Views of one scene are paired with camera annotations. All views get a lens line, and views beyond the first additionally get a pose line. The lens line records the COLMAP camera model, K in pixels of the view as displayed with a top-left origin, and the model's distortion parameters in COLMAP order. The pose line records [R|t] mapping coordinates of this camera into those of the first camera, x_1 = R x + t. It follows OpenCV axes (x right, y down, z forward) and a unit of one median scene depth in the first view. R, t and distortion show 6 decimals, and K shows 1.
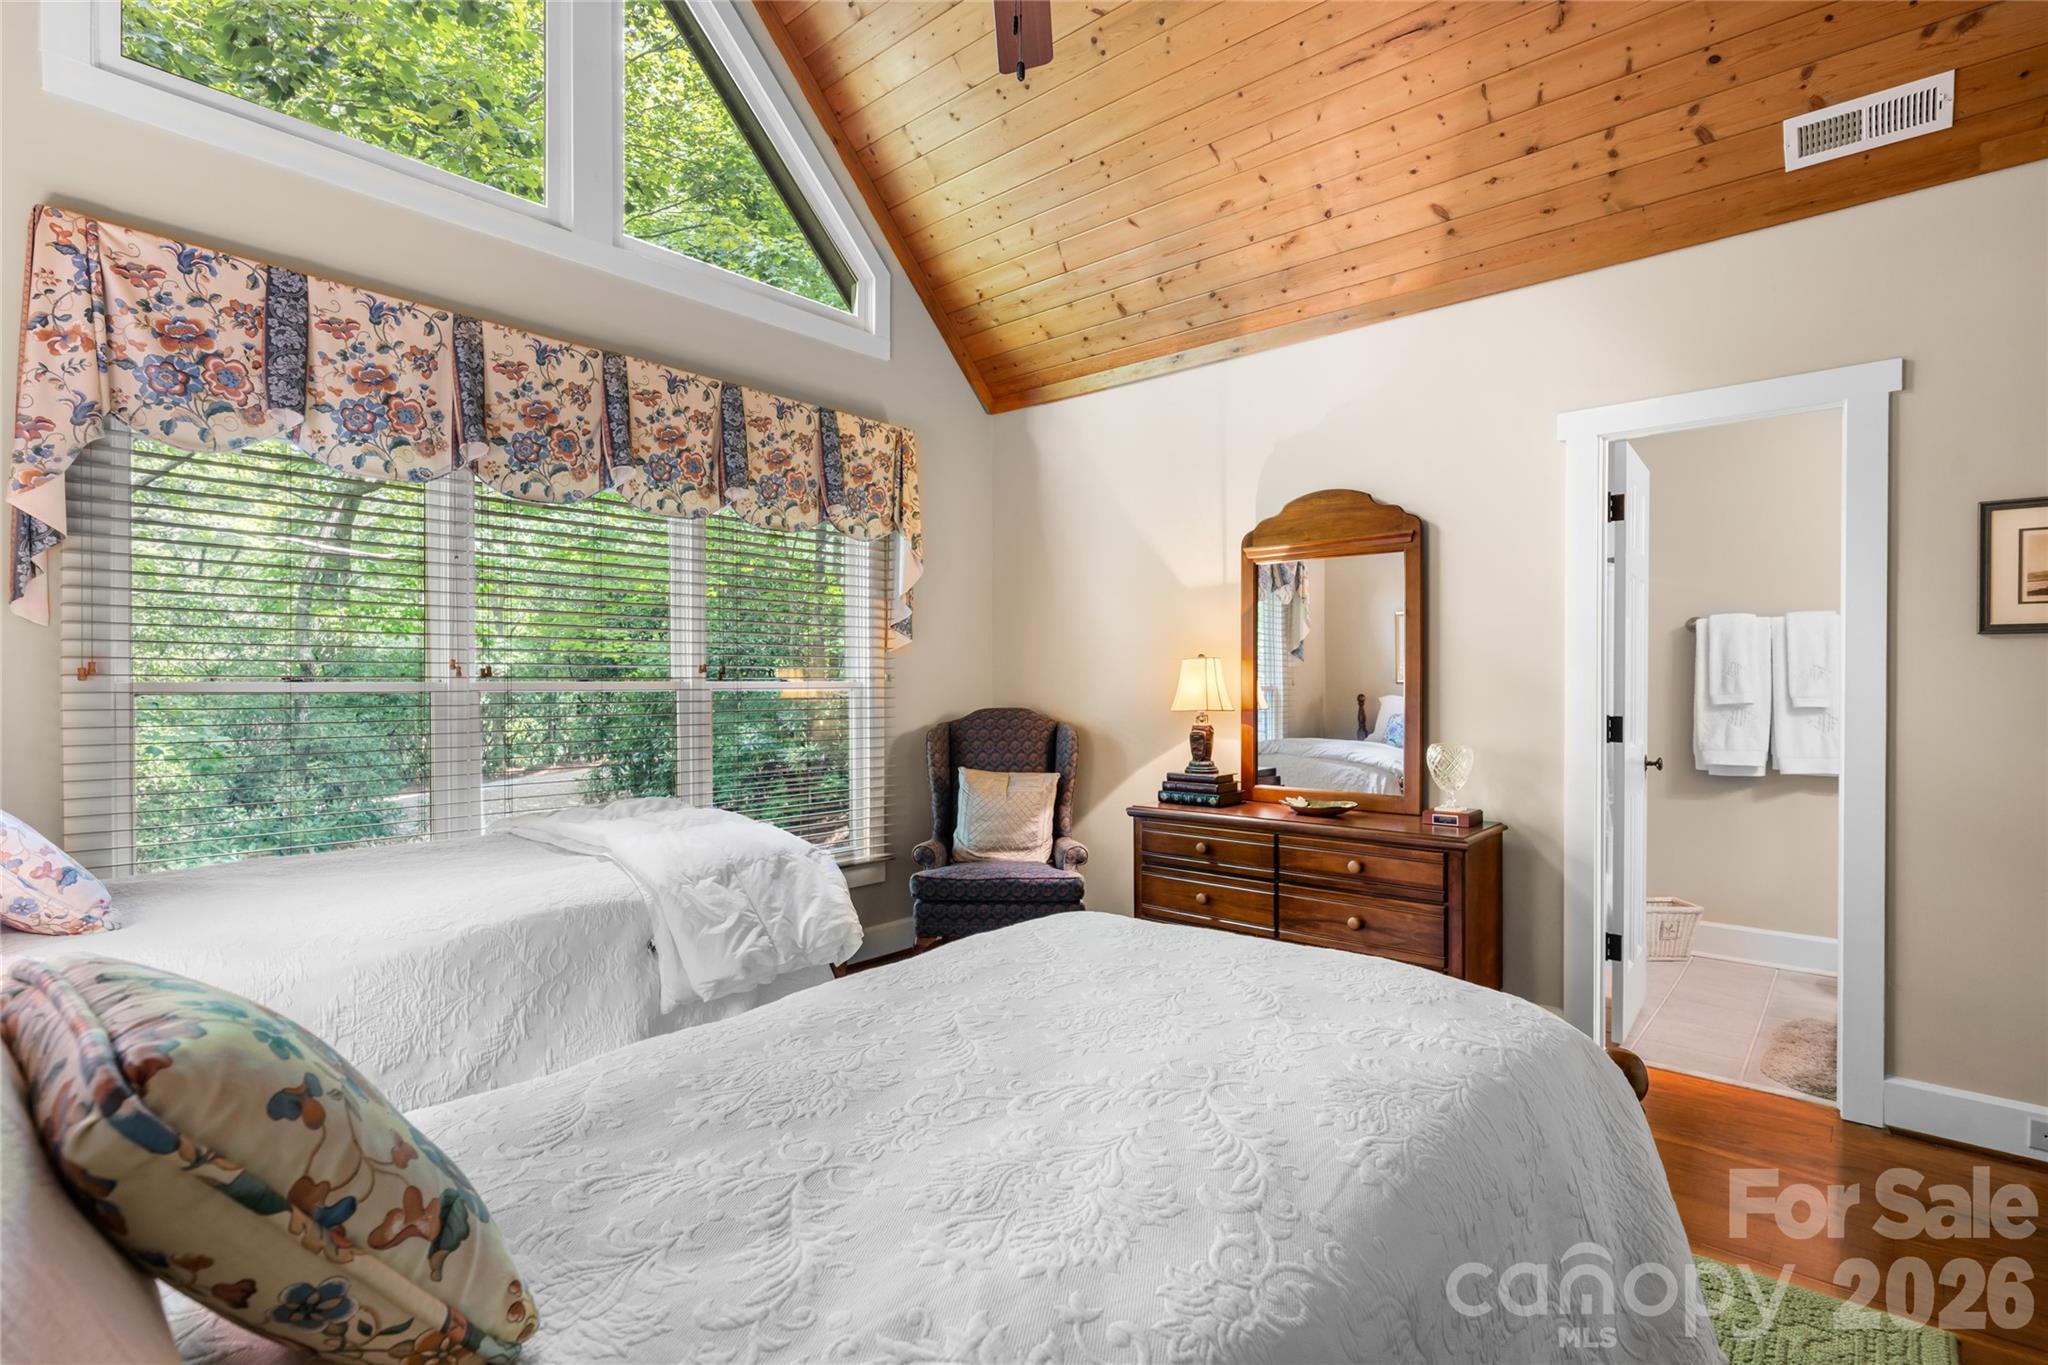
lens RADIAL K [[979.7, 0, 1021.4], [0, 979.7, 685.6], [0, 0, 1]] dist [0.003362, -0.000001]
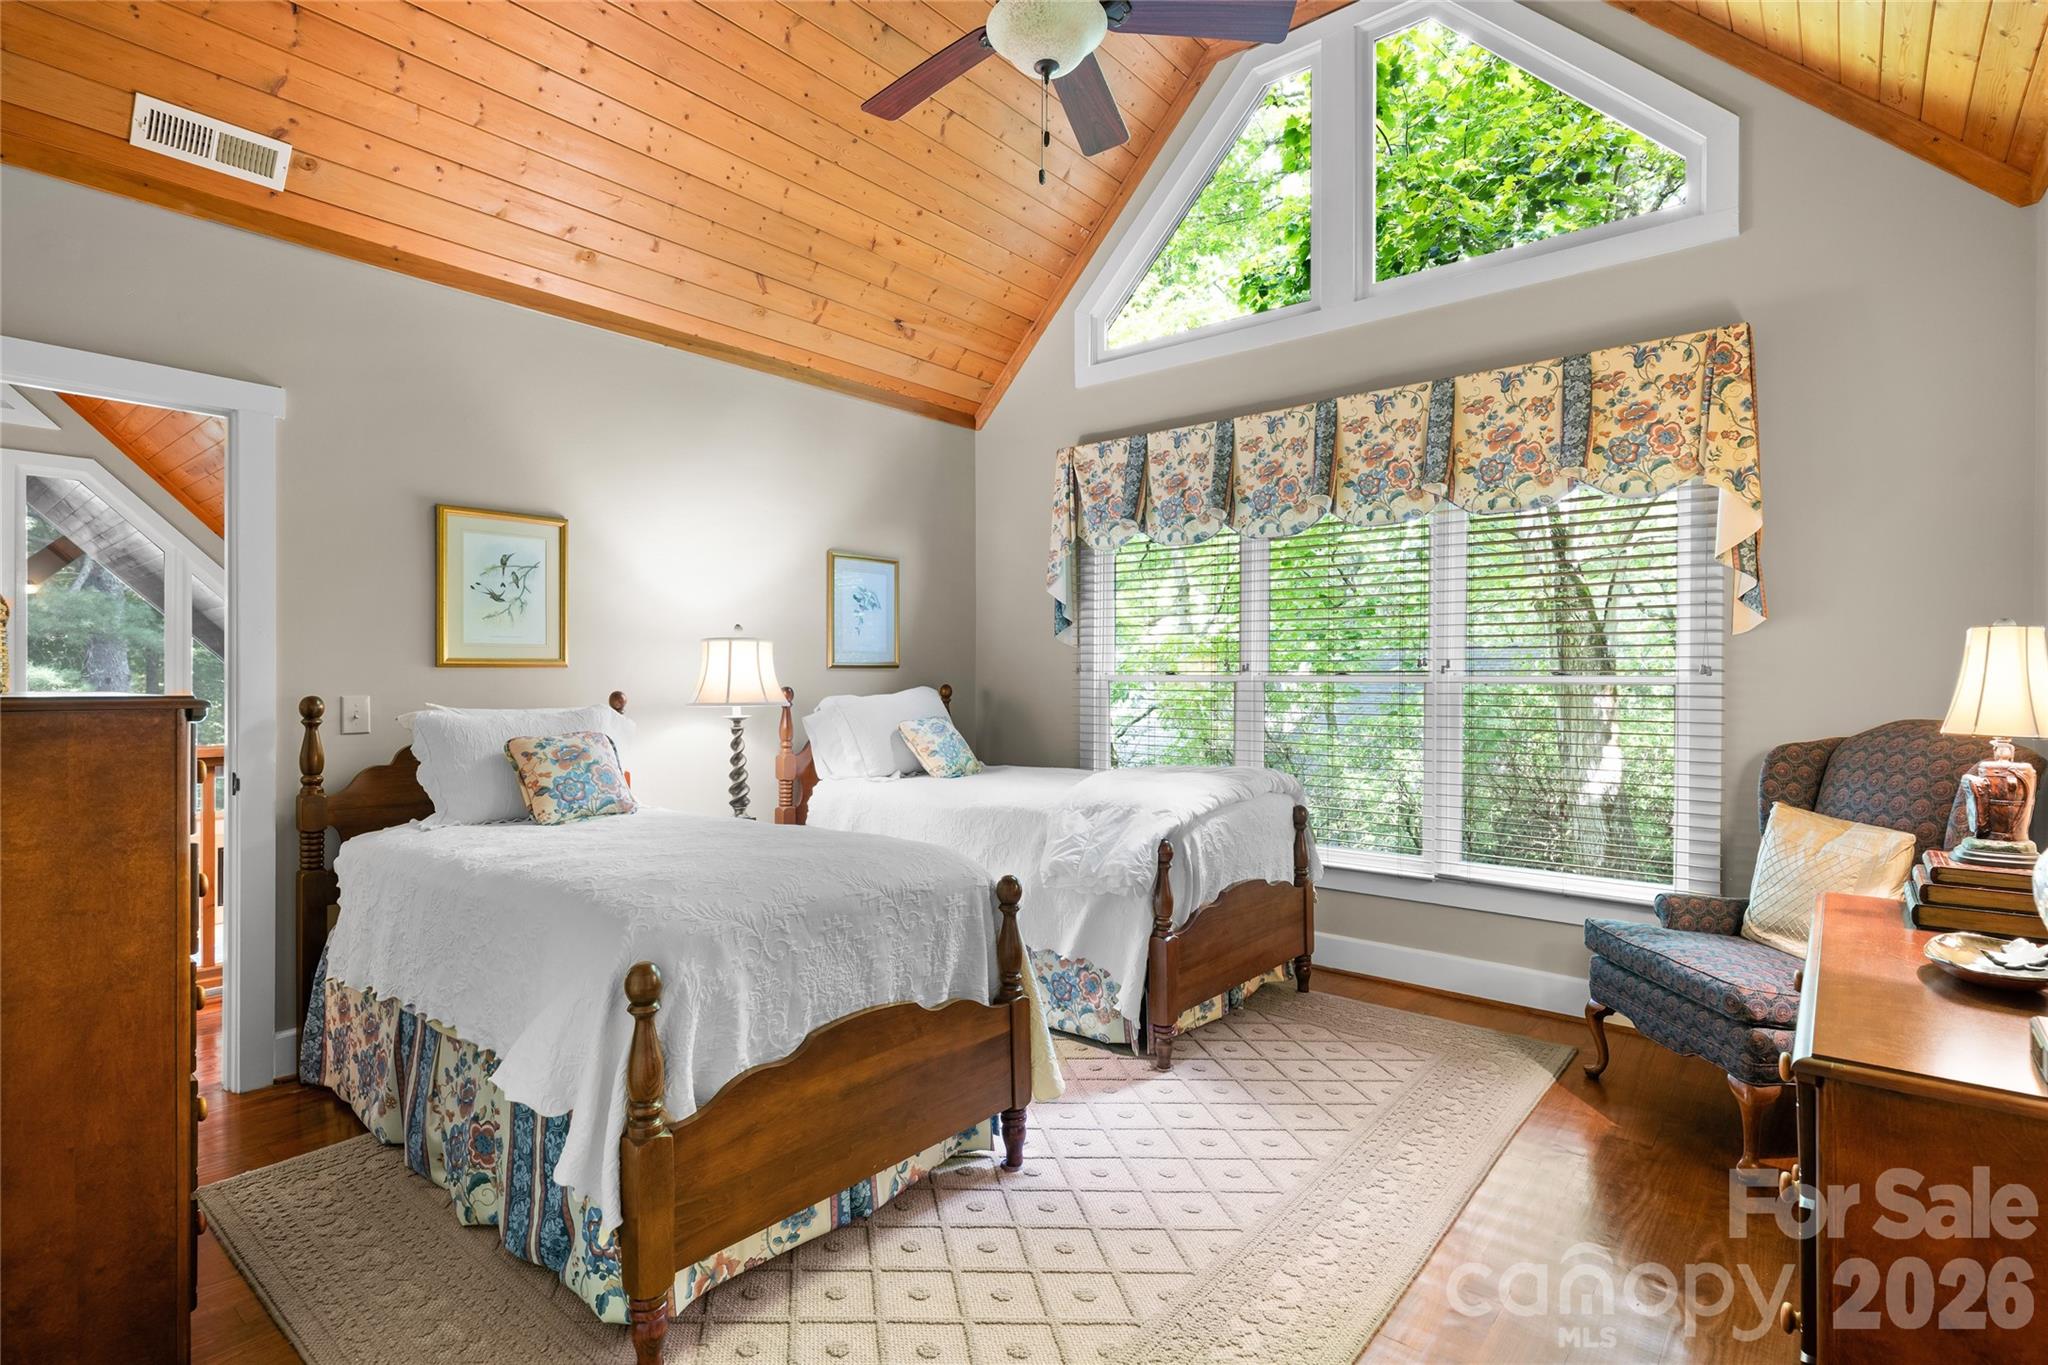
lens RADIAL K [[979.7, 0, 1021.4], [0, 979.7, 685.6], [0, 0, 1]] dist [0.003362, -0.000001]
pose [[0.045827, -0.014014, -0.998851, 0.685603], [-0.023862, 0.999601, -0.015119, 0.032054], [0.998664, 0.024528, 0.045474, 0.528278]]
